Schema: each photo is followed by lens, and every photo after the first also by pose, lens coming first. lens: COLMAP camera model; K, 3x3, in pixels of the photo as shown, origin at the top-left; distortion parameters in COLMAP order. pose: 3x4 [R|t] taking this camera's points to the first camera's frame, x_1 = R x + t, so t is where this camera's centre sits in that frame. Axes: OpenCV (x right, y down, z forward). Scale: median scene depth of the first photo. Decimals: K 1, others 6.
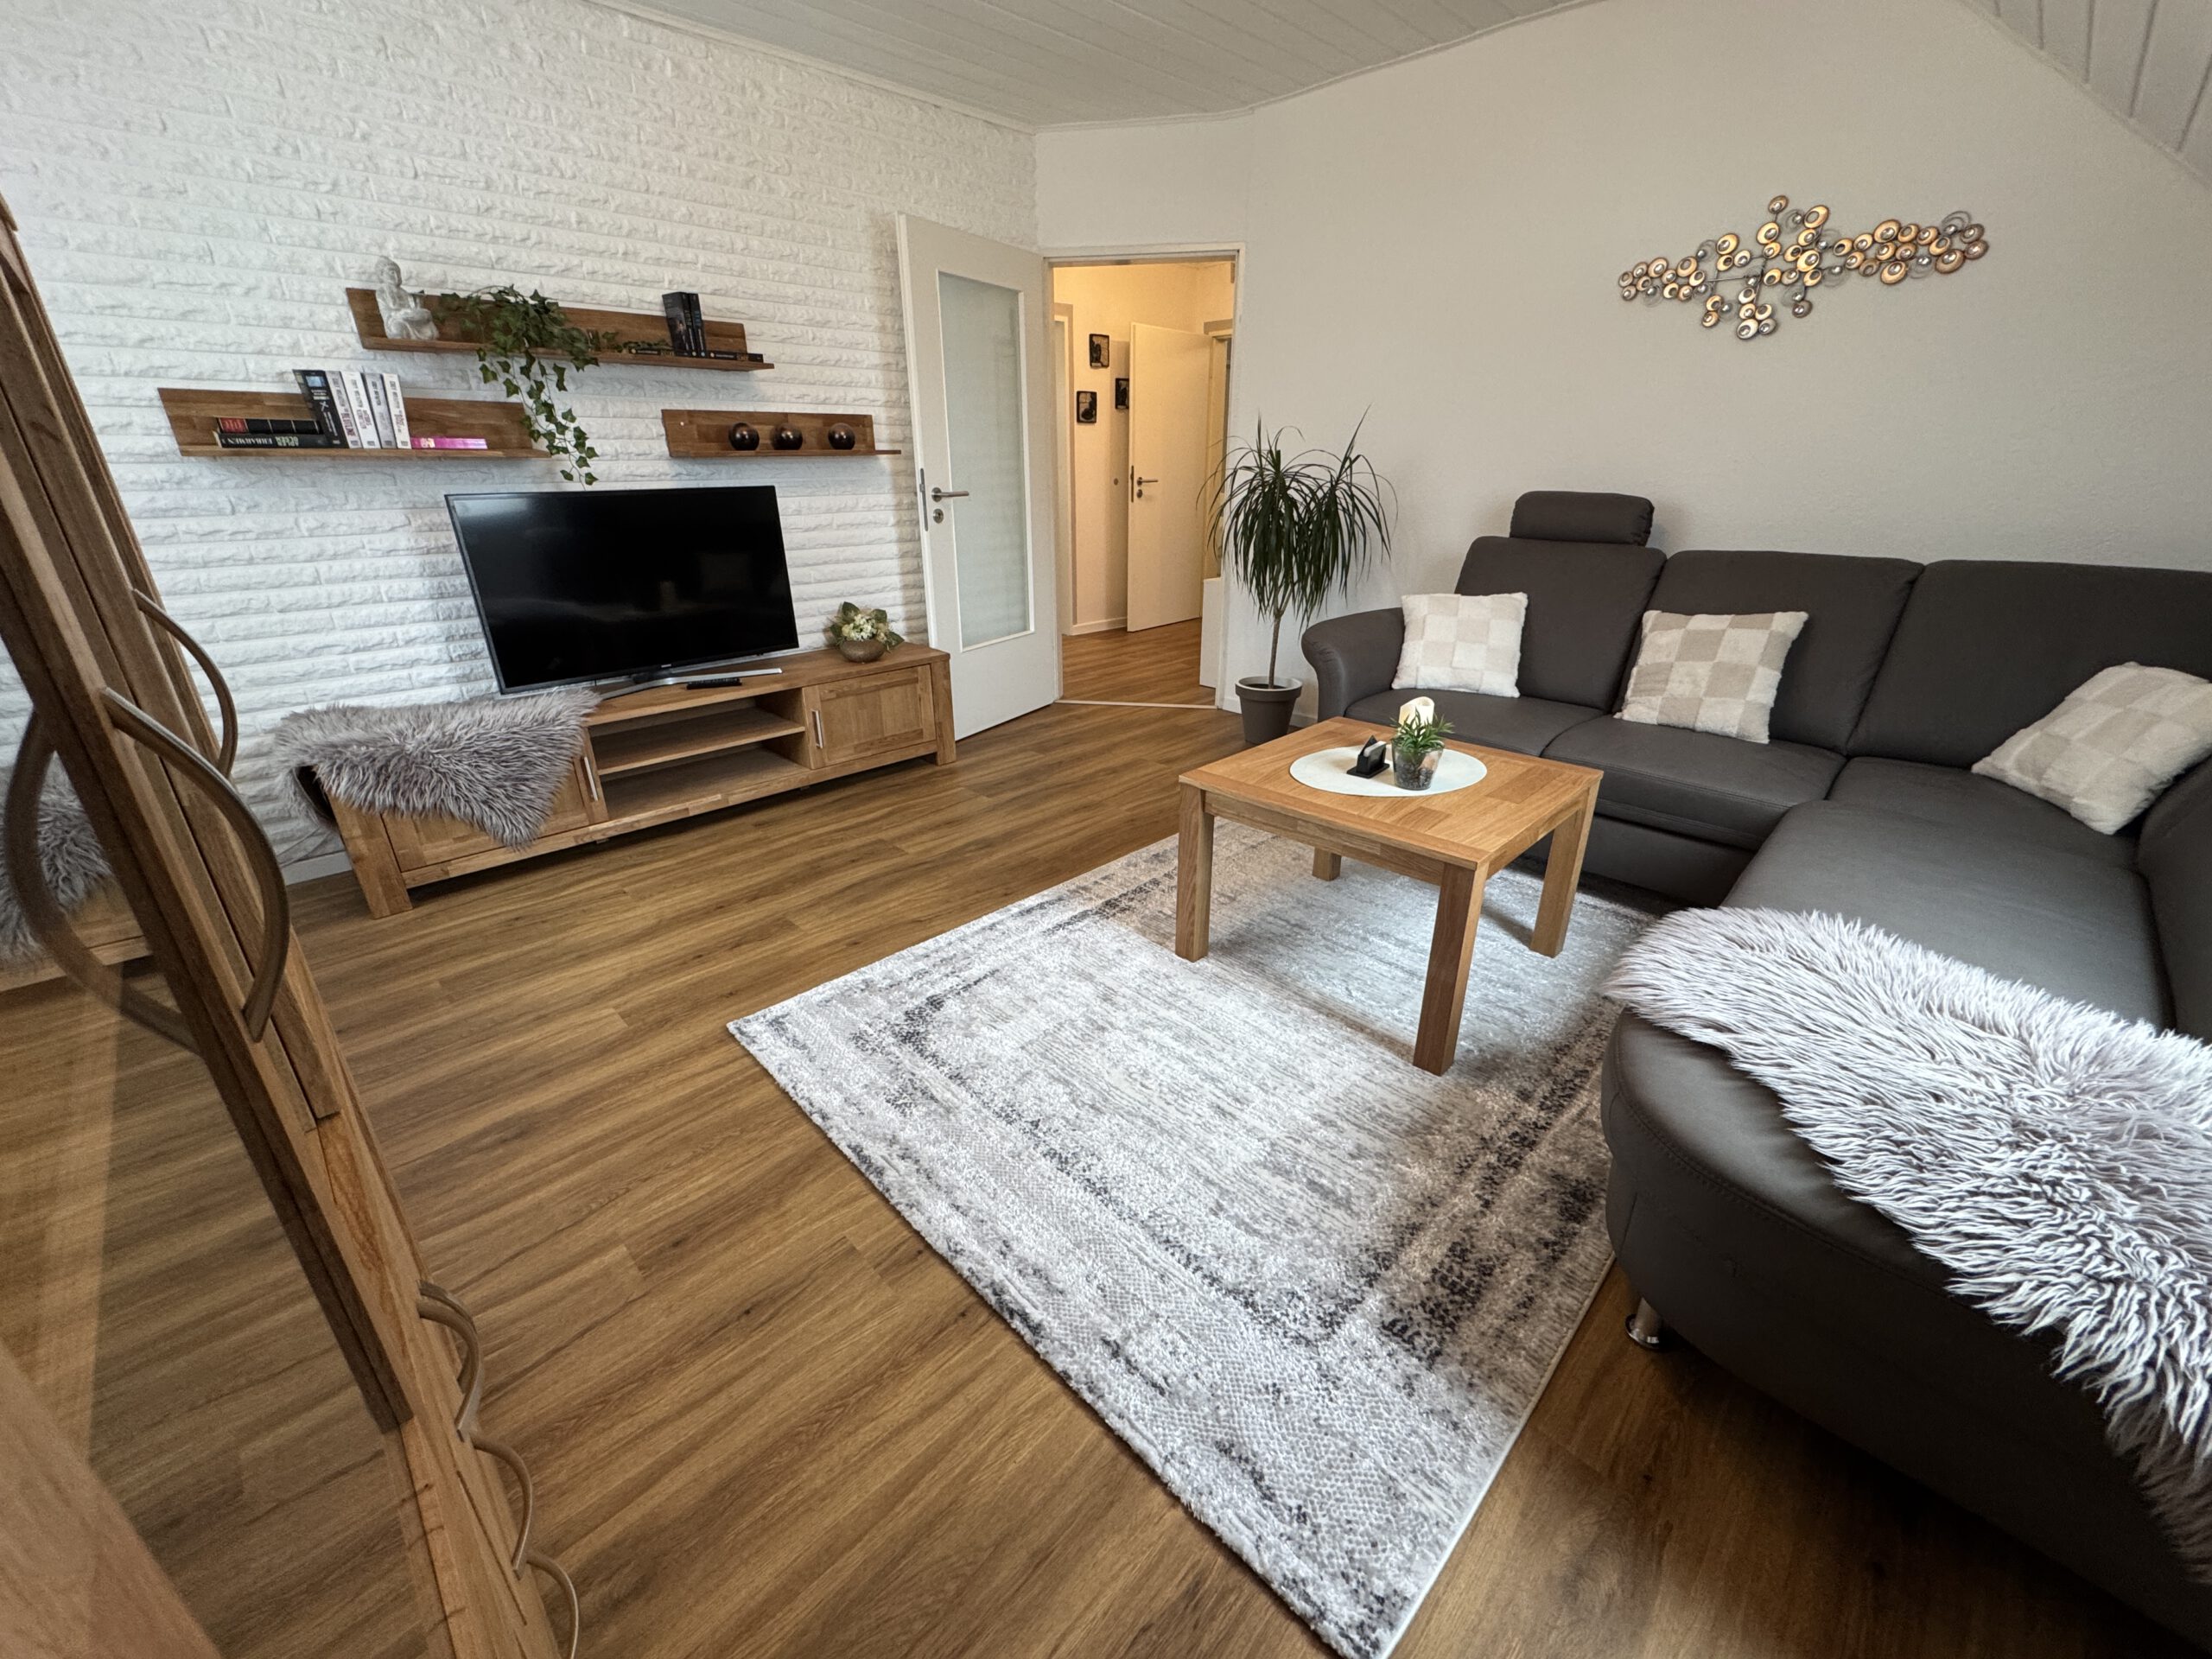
lens RADIAL K [[888.3, 0, 1102.8], [0, 888.3, 829.9], [0, 0, 1]] dist [0.001609, -0.000023]
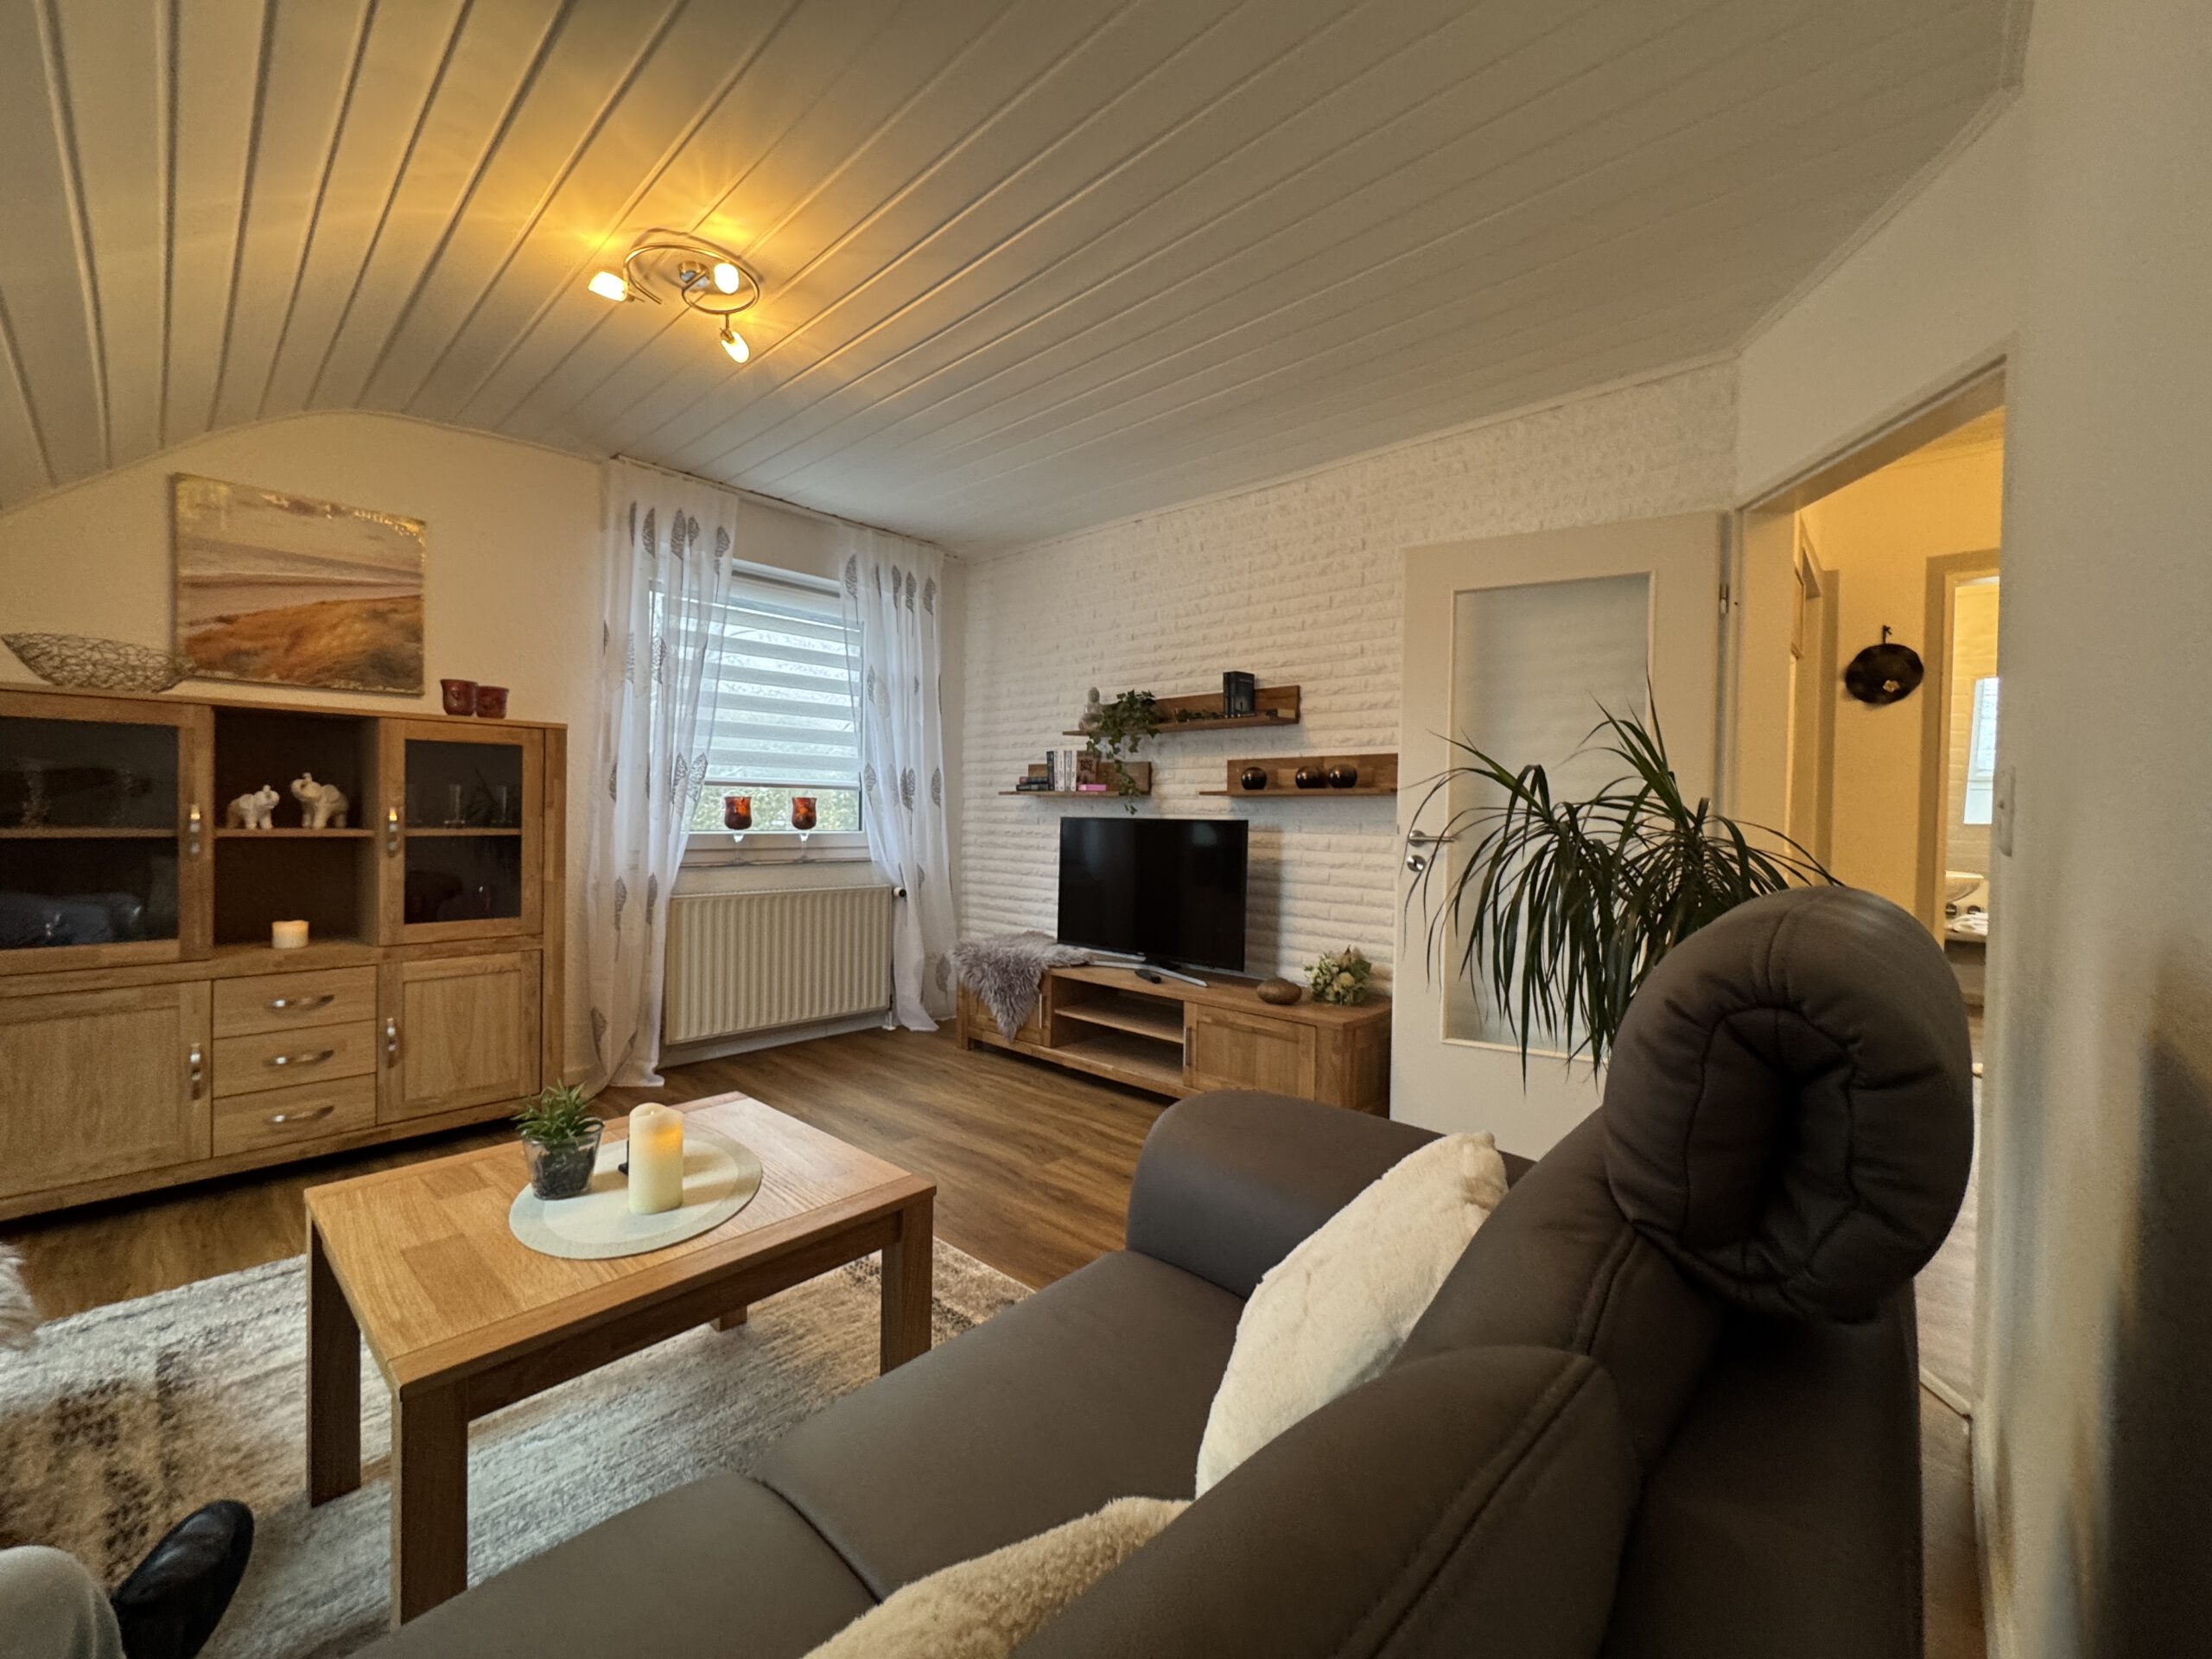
lens RADIAL K [[888.3, 0, 1107.6], [0, 888.3, 825.0], [0, 0, 1]] dist [0.001609, -0.000023]
pose [[0.045236, 0.022369, -0.998726, 0.753873], [-0.398068, 0.917352, 0.002516, -0.348960], [0.916240, 0.397447, 0.050401, 0.872497]]
